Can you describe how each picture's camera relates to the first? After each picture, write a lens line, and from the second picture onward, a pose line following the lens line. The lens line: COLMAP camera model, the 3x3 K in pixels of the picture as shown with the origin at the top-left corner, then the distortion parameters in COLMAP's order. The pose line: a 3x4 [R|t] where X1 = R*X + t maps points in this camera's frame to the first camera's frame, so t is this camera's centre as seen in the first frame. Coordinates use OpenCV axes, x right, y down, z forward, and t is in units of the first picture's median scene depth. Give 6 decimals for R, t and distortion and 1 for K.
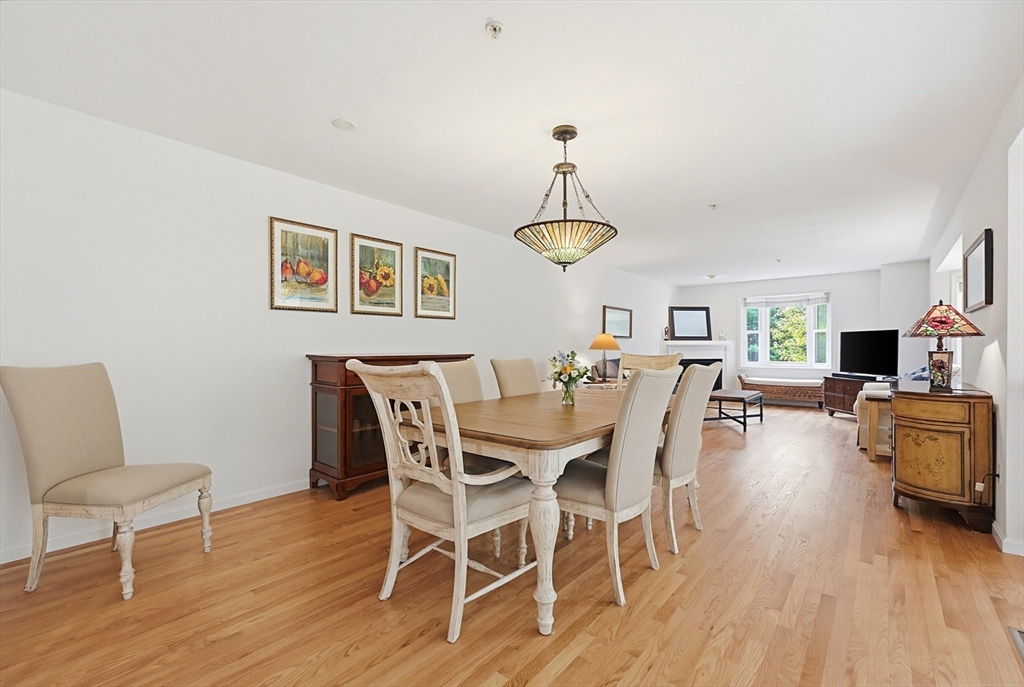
lens RADIAL K [[443.1, 0, 514.9], [0, 443.1, 352.0], [0, 0, 1]] dist [0.000255, 0.000232]
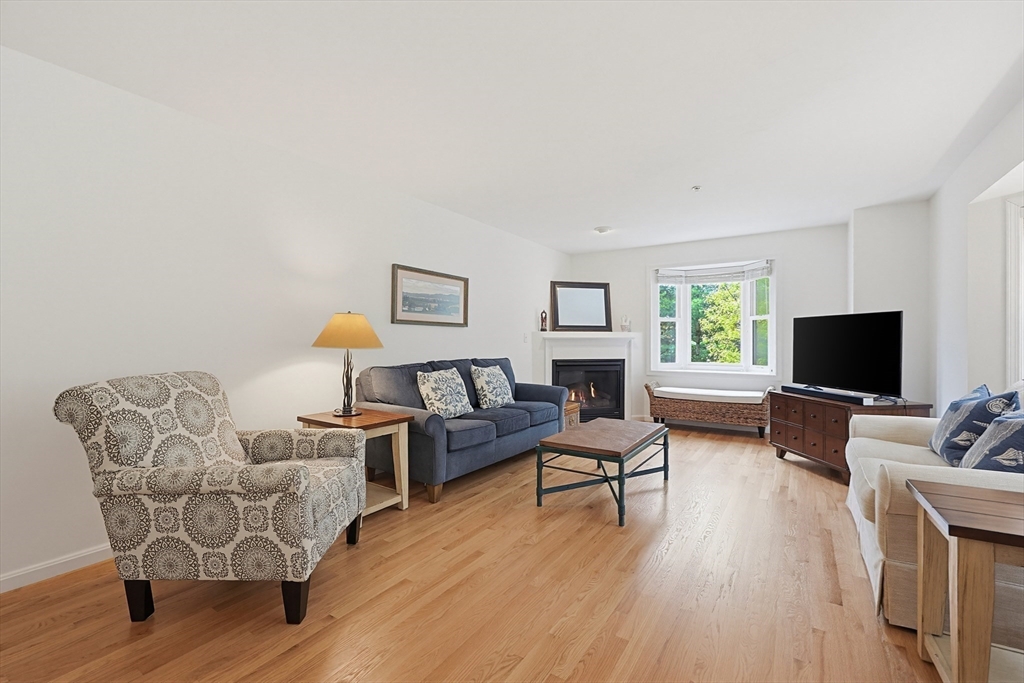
lens RADIAL K [[437.5, 0, 524.6], [0, 437.5, 337.8], [0, 0, 1]] dist [-0.001114, 0.000184]
pose [[0.991738, 0.004059, 0.128219, 0.316359], [-0.002145, 0.999884, -0.015059, -0.008531], [-0.128265, 0.014659, 0.991632, 0.490943]]
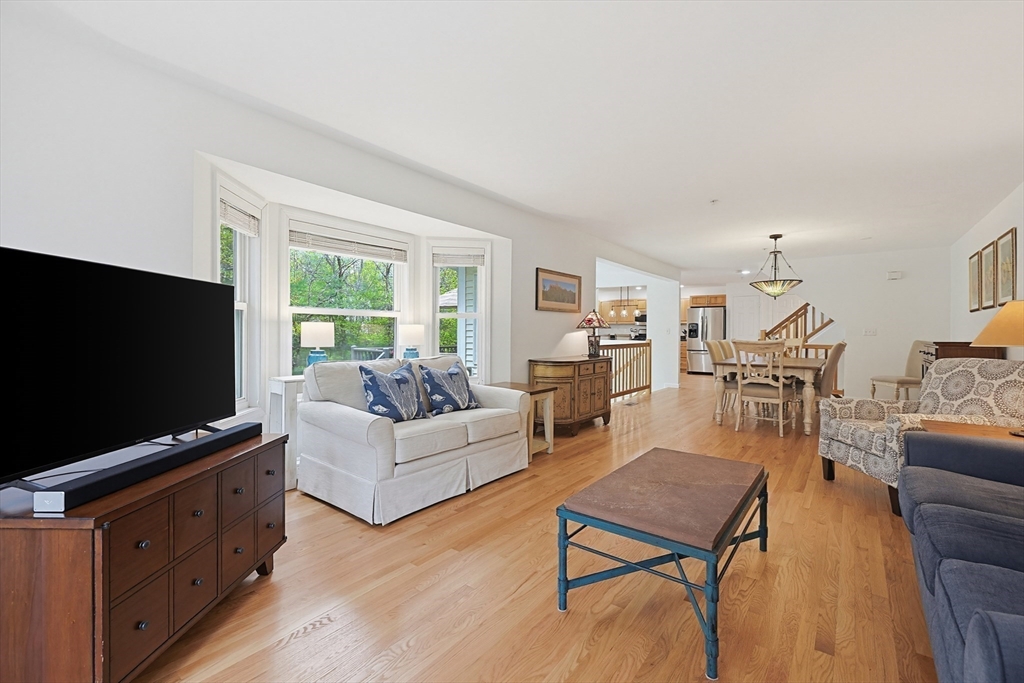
lens RADIAL K [[437.5, 0, 524.6], [0, 437.5, 337.8], [0, 0, 1]] dist [-0.001114, 0.000184]
pose [[-0.998939, -0.001628, -0.046016, 0.608590], [-0.002773, 0.999688, 0.024820, -0.017693], [0.045961, 0.024921, -0.998632, 1.289160]]
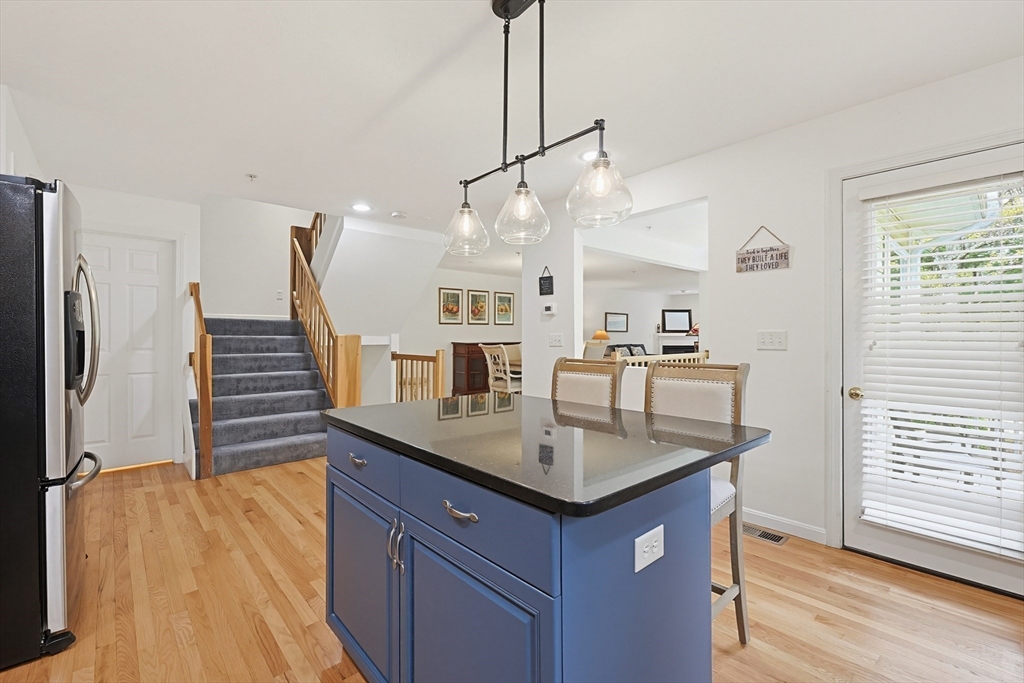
lens RADIAL K [[437.5, 0, 524.6], [0, 437.5, 337.8], [0, 0, 1]] dist [-0.001114, 0.000184]
pose [[0.990836, 0.001647, -0.135063, 0.132545], [-0.002071, 0.999993, -0.002998, -0.005887], [0.135057, 0.003250, 0.990833, -0.695770]]
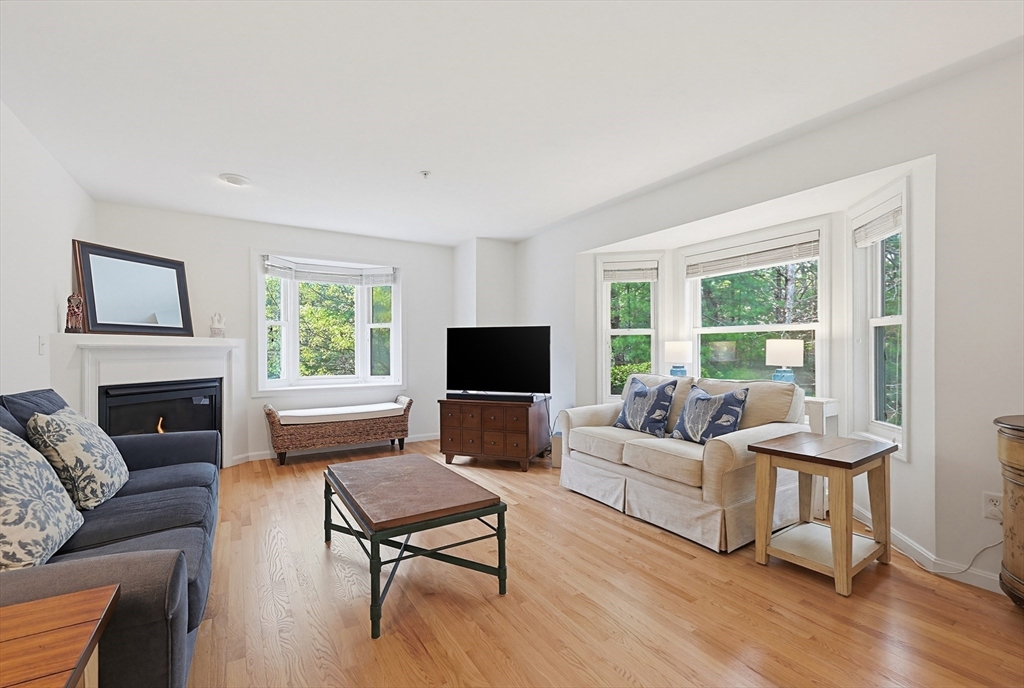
lens RADIAL K [[447.2, 0, 514.9], [0, 447.2, 348.7], [0, 0, 1]] dist [-0.019255, 0.000064]
pose [[0.302137, 0.001285, 0.953264, 0.161966], [0.011614, 0.999920, -0.005029, -0.011468], [-0.953194, 0.012590, 0.302098, 0.779775]]
